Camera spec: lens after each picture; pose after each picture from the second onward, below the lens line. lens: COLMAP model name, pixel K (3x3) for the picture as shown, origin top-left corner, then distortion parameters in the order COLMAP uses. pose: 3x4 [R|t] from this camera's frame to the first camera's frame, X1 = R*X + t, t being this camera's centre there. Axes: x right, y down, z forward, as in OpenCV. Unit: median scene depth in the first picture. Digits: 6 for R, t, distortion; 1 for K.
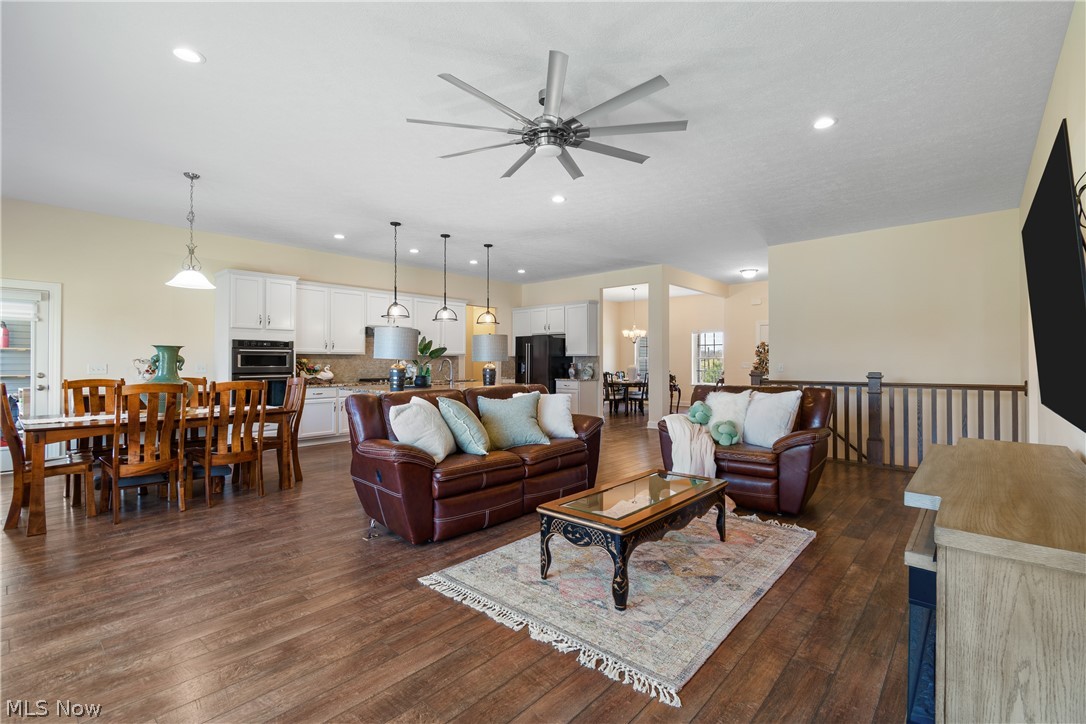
lens RADIAL K [[481.9, 0, 551.0], [0, 481.9, 358.1], [0, 0, 1]] dist [0.004609, -0.002772]
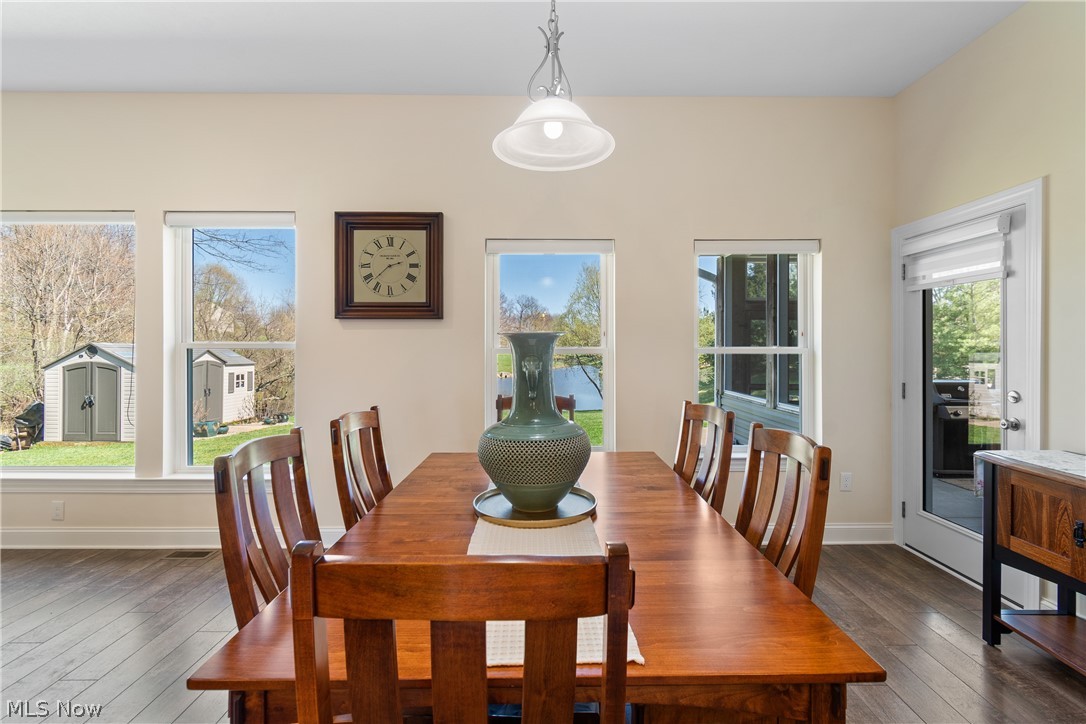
lens RADIAL K [[481.9, 0, 550.7], [0, 481.9, 348.6], [0, 0, 1]] dist [0.004609, -0.002772]
pose [[-0.742139, -0.000020, -0.670246, -0.318382], [0.008416, 0.999921, -0.009349, -0.006719], [0.670193, -0.012579, -0.742080, 0.759330]]
